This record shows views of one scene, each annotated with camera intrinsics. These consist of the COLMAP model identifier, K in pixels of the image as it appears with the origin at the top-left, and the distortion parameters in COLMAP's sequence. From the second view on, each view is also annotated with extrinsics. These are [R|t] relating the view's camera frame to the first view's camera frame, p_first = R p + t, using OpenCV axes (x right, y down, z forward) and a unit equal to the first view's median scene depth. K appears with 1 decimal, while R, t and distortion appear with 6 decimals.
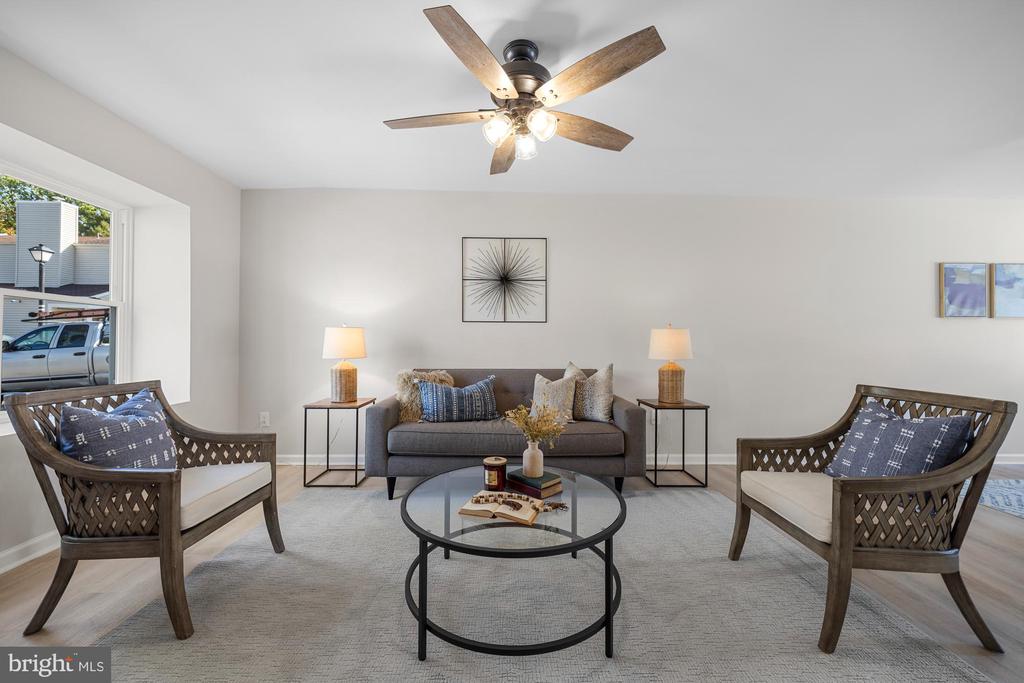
lens RADIAL K [[398.1, 0, 512.0], [0, 398.1, 341.5], [0, 0, 1]] dist [-0.002404, -0.000618]
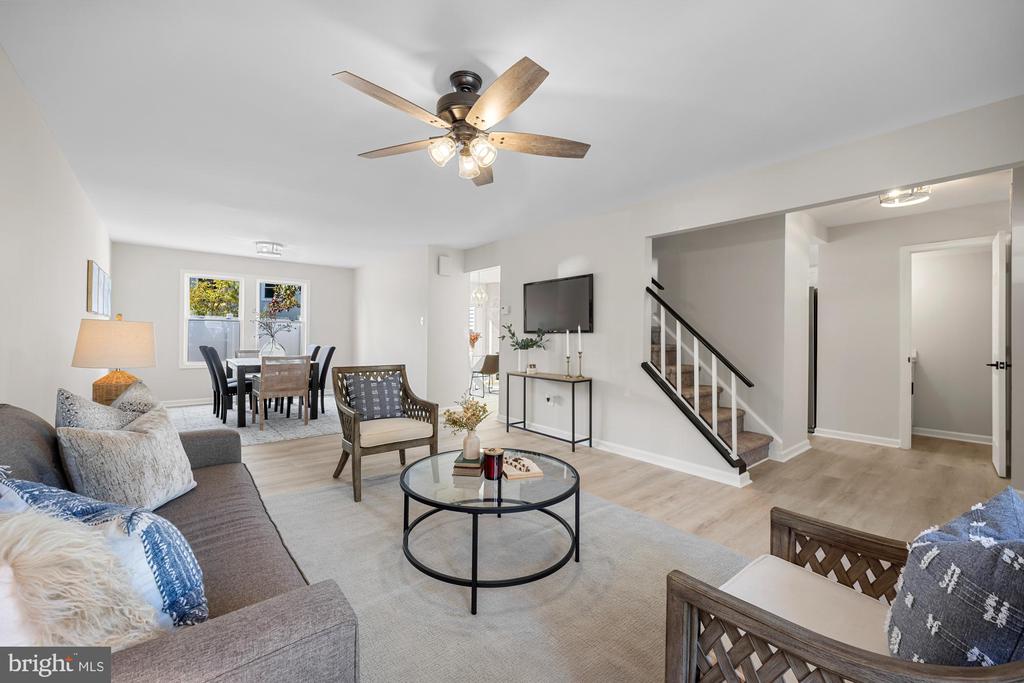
lens RADIAL K [[406.0, 0, 508.1], [0, 406.0, 336.3], [0, 0, 1]] dist [0.001540, -0.000313]
pose [[-0.618611, -0.014033, 0.785572, -0.593100], [-0.021391, 0.999771, 0.001015, -0.024721], [-0.785407, -0.016176, -0.618769, 0.987332]]
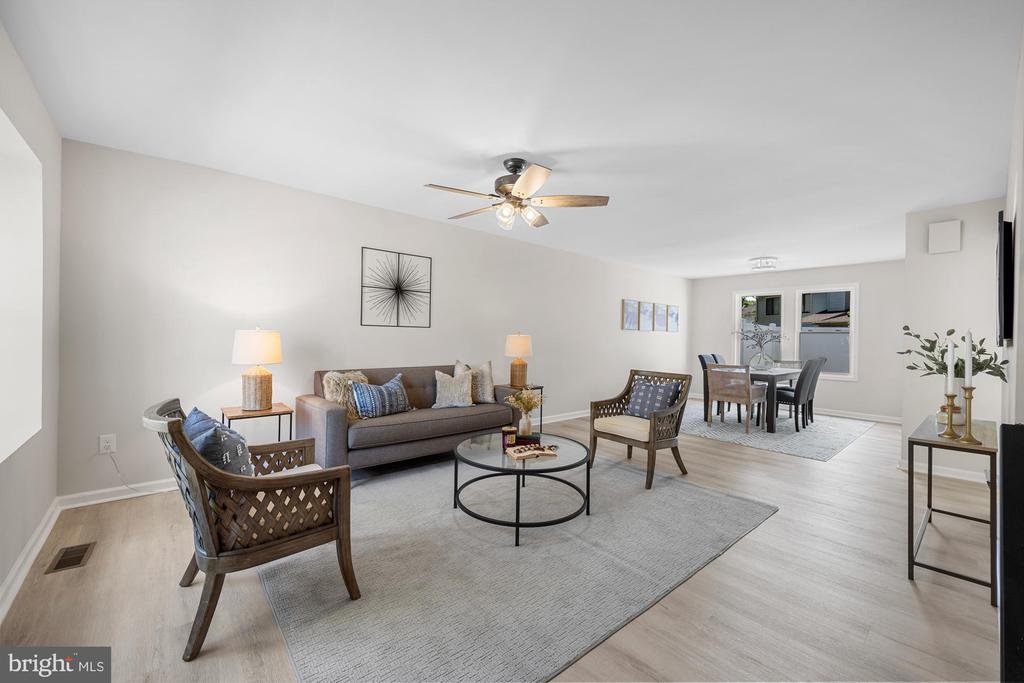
lens RADIAL K [[406.0, 0, 508.1], [0, 406.0, 336.3], [0, 0, 1]] dist [0.001540, -0.000313]
pose [[0.774126, 0.009167, 0.632965, -0.617957], [-0.019401, 0.999769, 0.009247, -0.045371], [-0.632734, -0.019439, 0.774125, -0.129672]]
